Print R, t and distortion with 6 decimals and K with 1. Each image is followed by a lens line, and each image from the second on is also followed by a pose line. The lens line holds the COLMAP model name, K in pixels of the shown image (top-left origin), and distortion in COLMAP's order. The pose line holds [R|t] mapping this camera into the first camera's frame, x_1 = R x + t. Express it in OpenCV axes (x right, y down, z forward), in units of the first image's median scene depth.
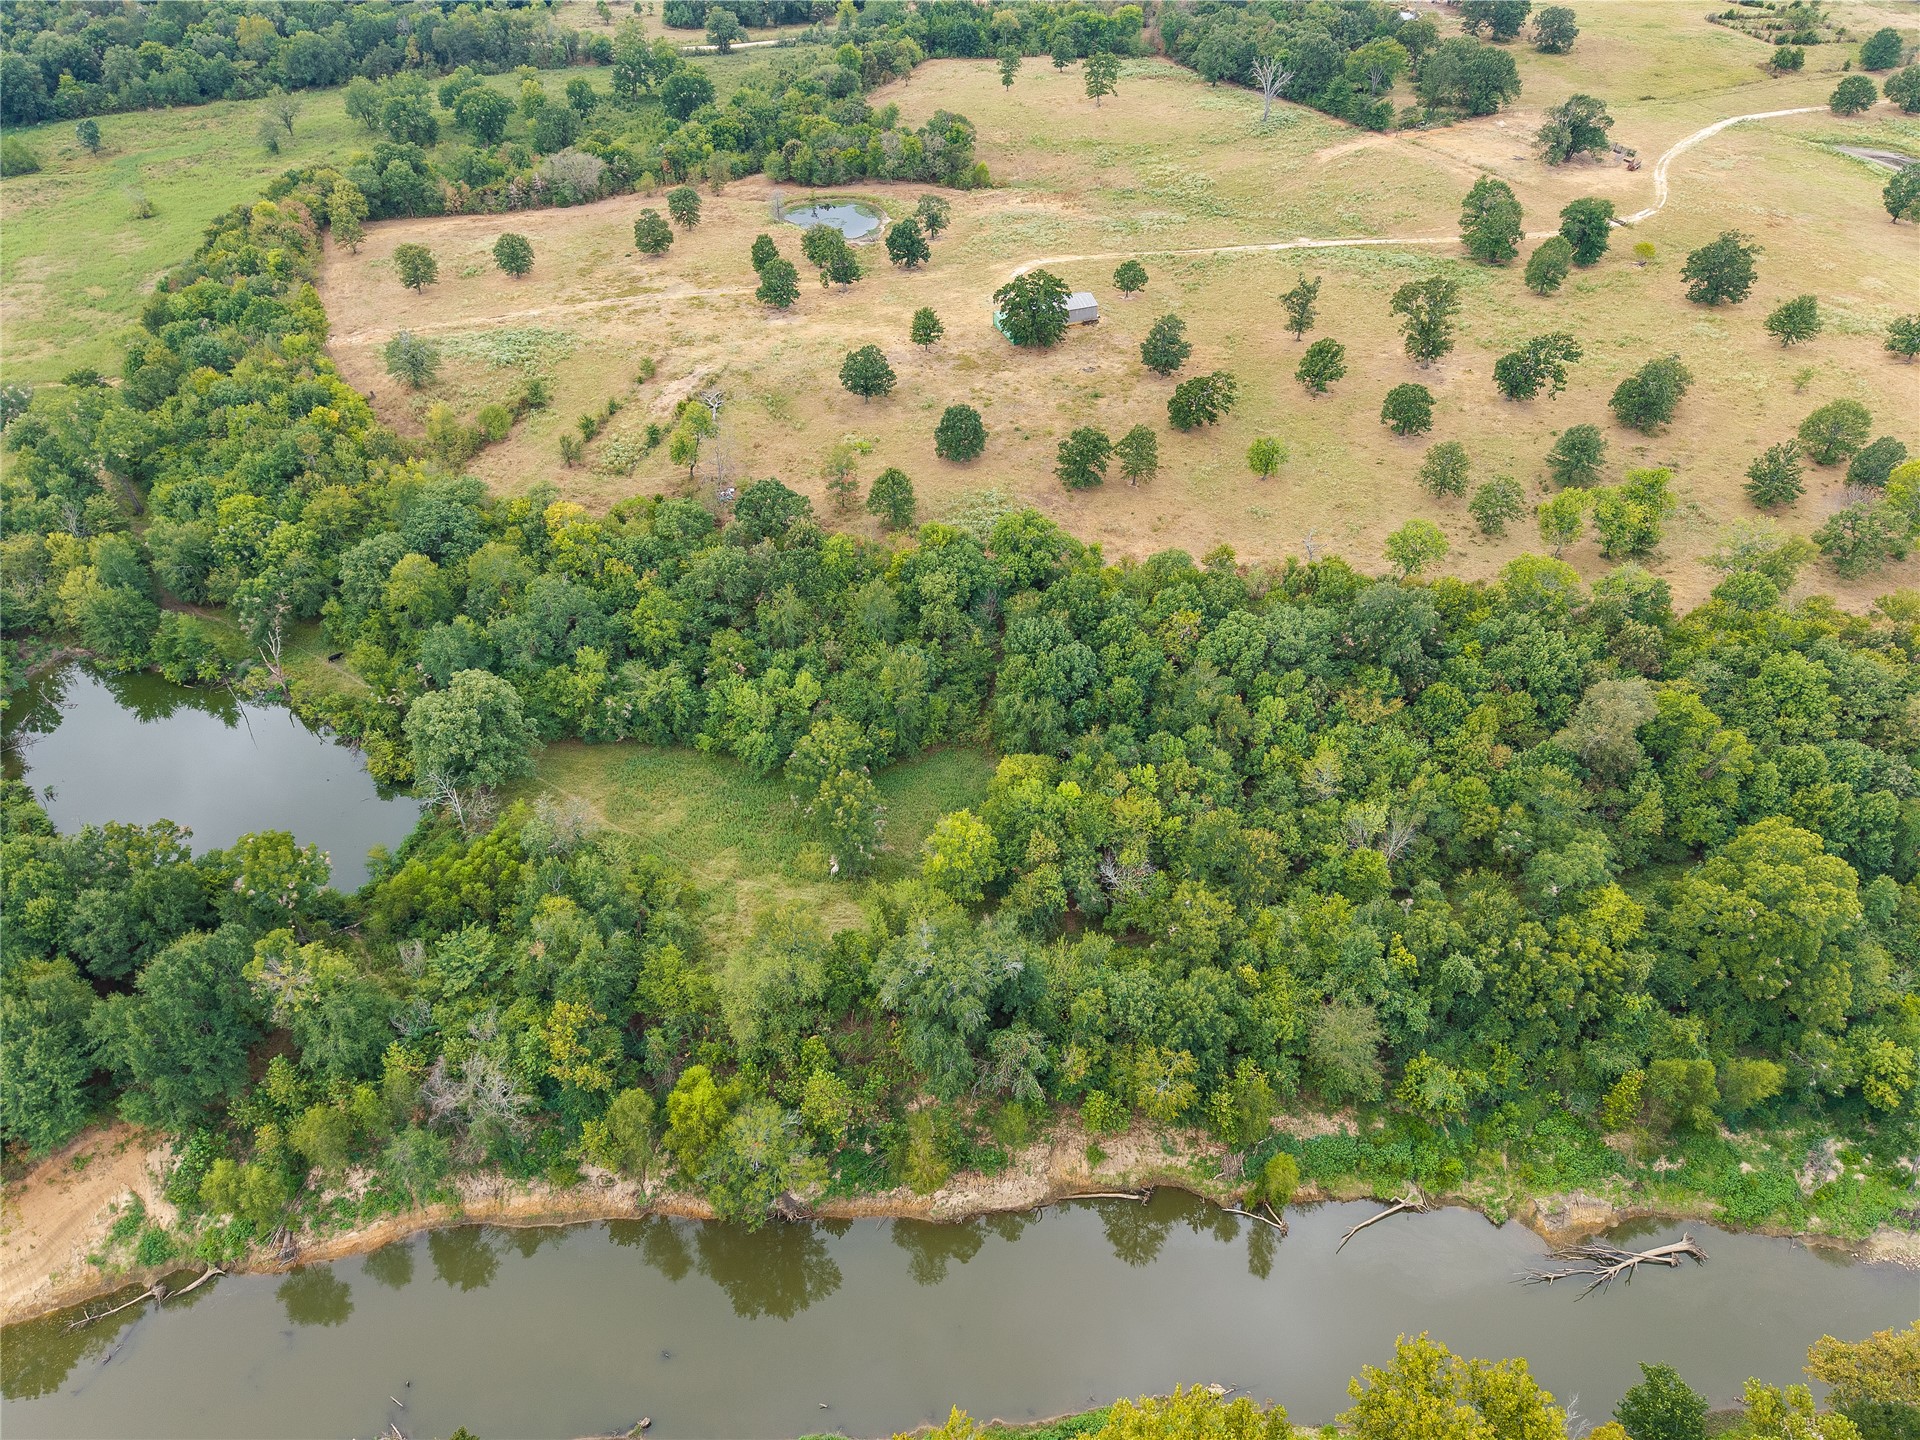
lens RADIAL K [[1279.5, 0, 960.0], [0, 1279.5, 720.0], [0, 0, 1]] dist [0.057030, -0.080677]
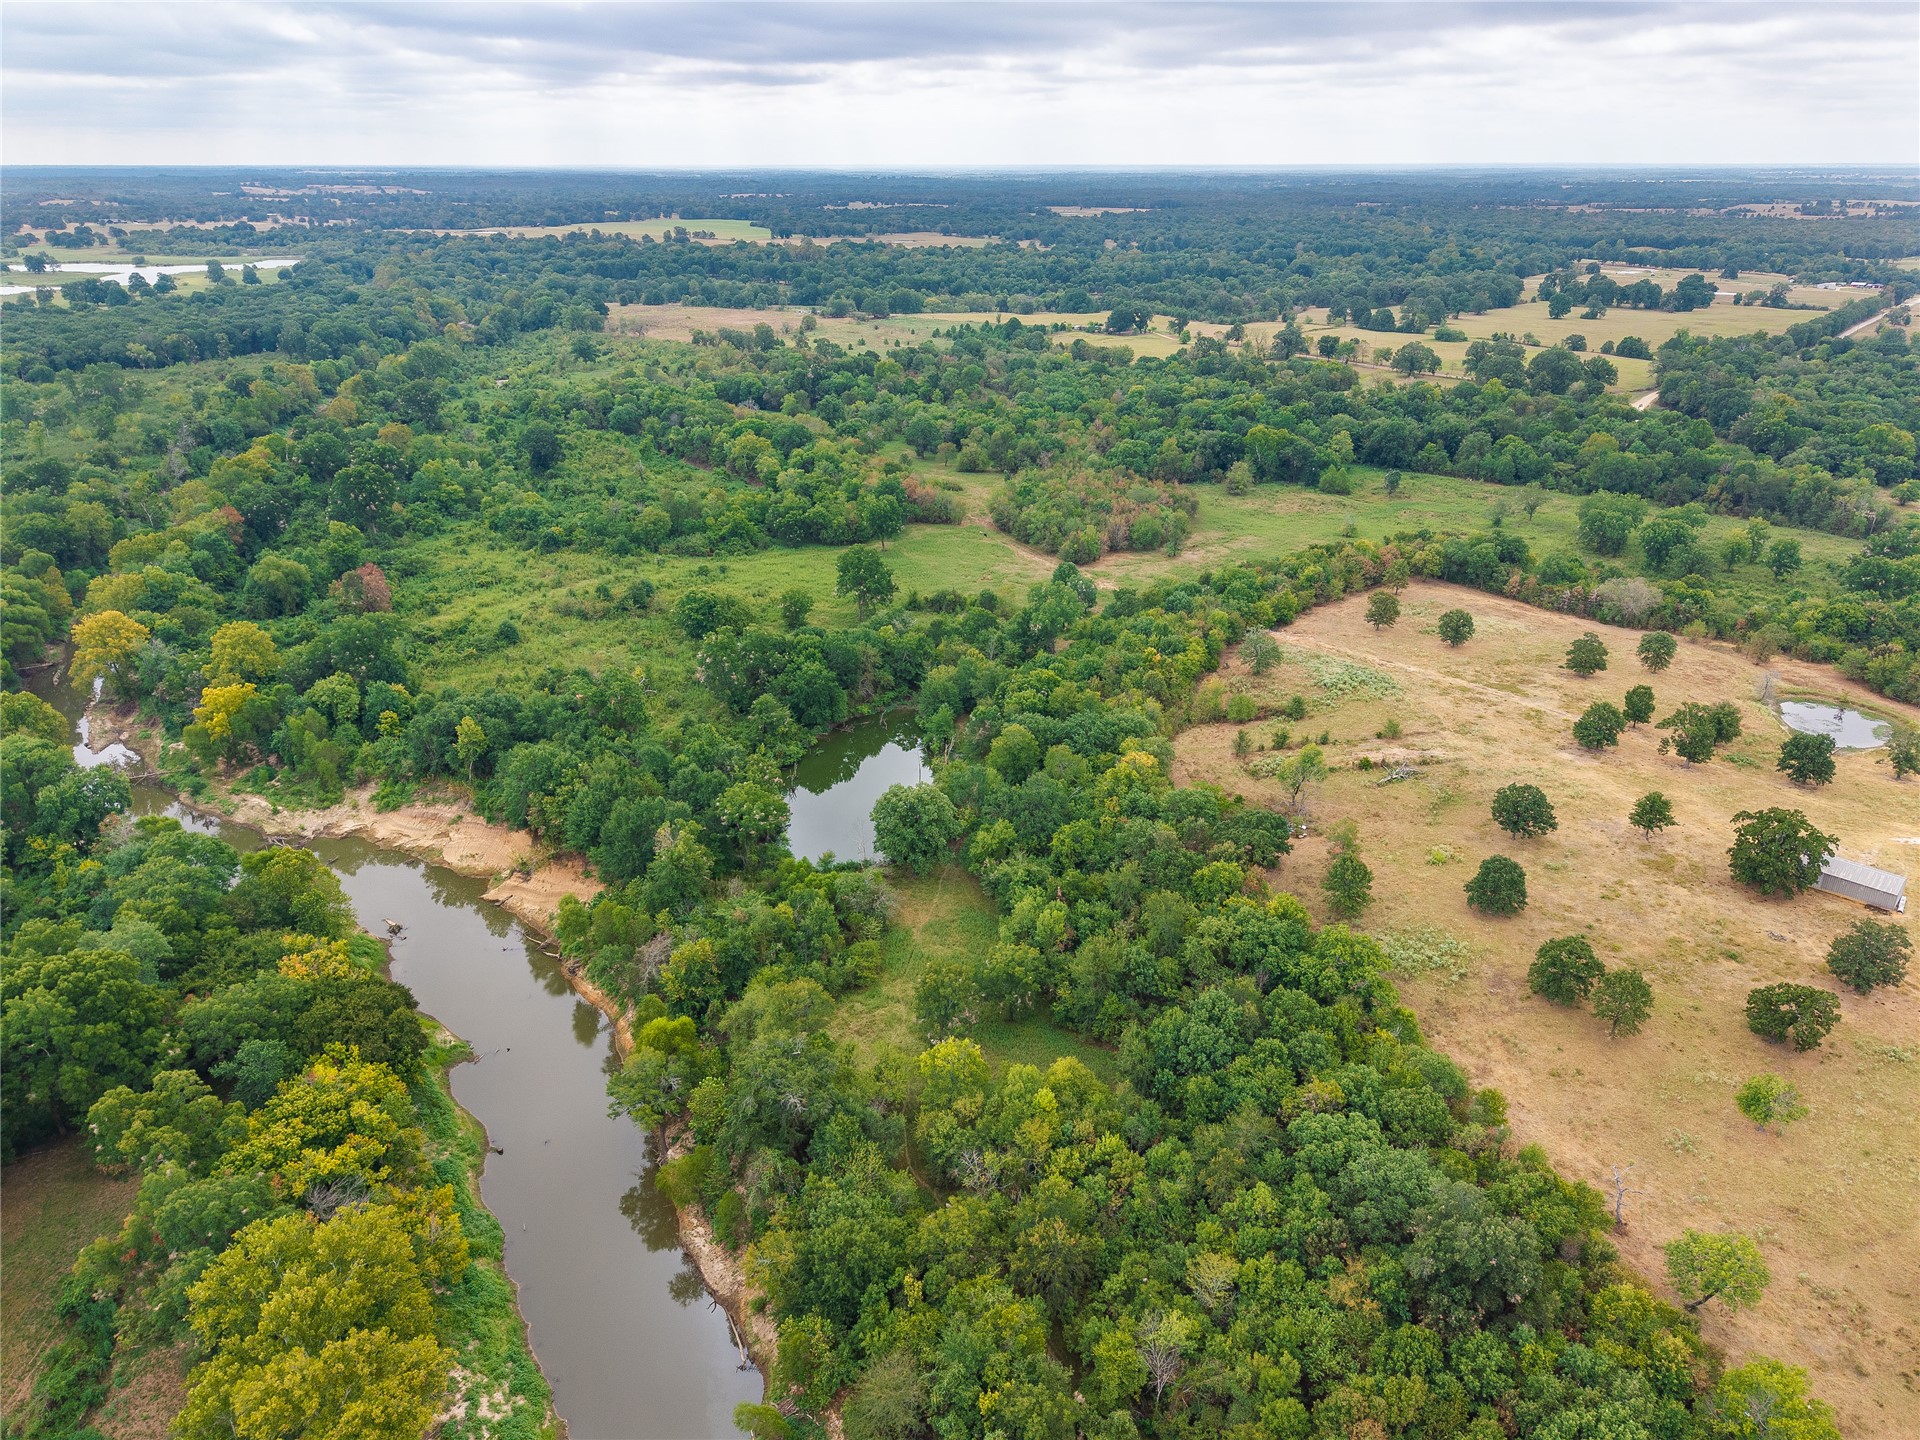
lens RADIAL K [[1279.5, 0, 960.0], [0, 1279.5, 720.0], [0, 0, 1]] dist [0.057030, -0.080677]
pose [[0.345277, 0.354450, -0.868993, 0.531633], [-0.593868, 0.799497, 0.090142, -0.147291], [0.726708, 0.484943, 0.486545, 0.191193]]
